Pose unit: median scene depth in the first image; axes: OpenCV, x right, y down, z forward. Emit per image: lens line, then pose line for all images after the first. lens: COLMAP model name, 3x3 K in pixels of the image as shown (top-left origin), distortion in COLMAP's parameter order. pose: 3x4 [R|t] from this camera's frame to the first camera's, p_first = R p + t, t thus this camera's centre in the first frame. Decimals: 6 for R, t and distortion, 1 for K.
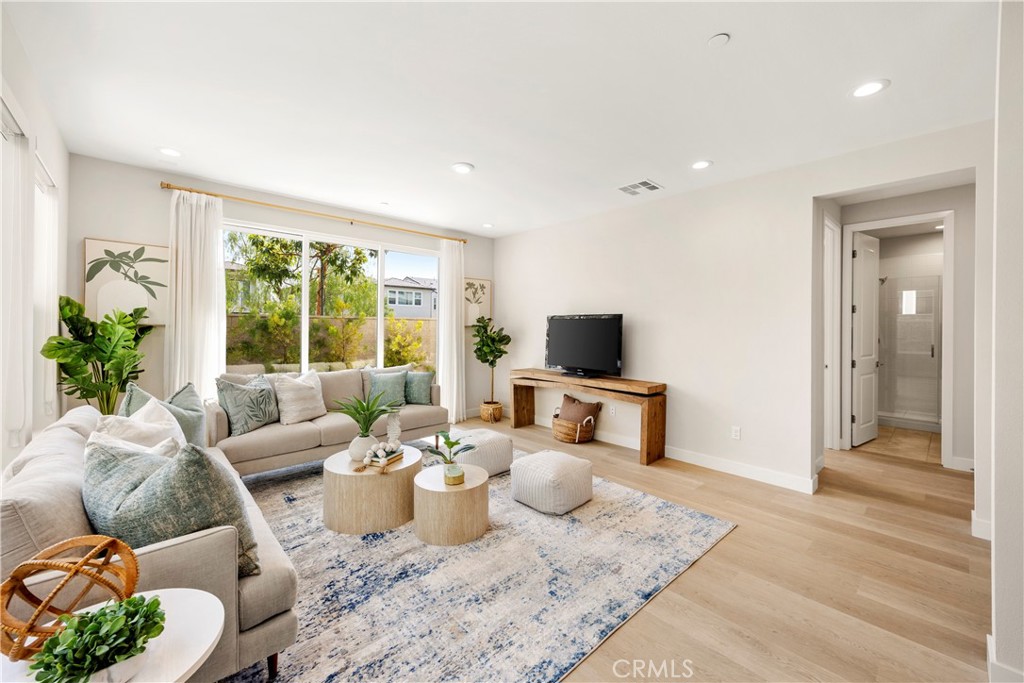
lens RADIAL K [[390.5, 0, 514.5], [0, 390.5, 329.0], [0, 0, 1]] dist [0.000591, -0.000004]
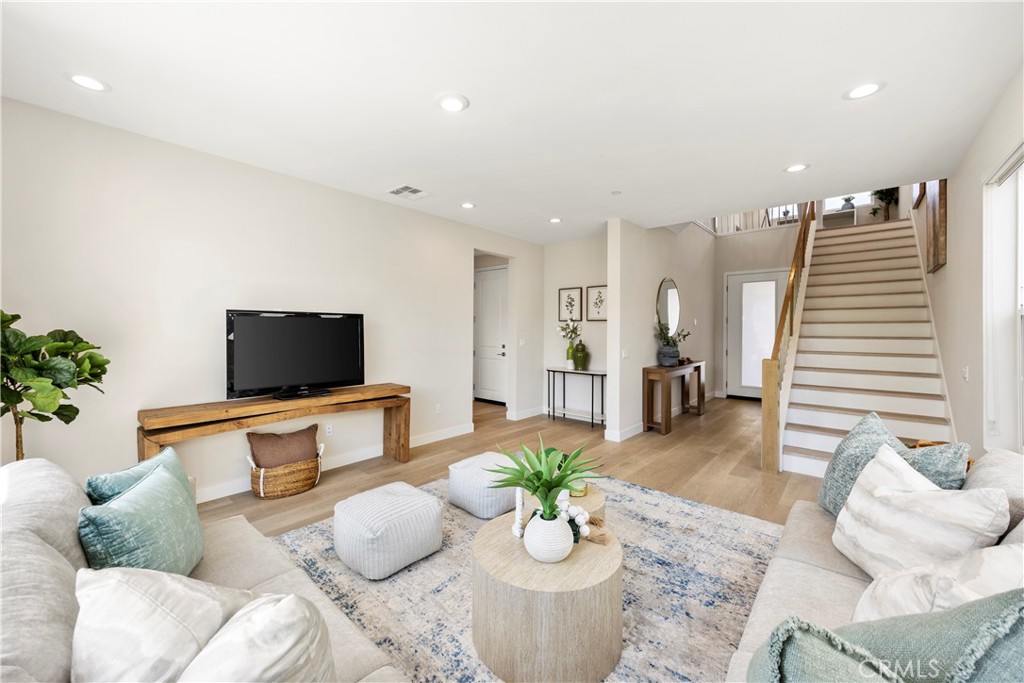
lens RADIAL K [[390.5, 0, 514.5], [0, 390.5, 329.0], [0, 0, 1]] dist [0.000591, -0.000004]
pose [[-0.104619, -0.003619, 0.994506, -0.944569], [-0.001748, 0.999993, 0.003455, -0.012570], [-0.994511, -0.001376, -0.104625, 1.088958]]
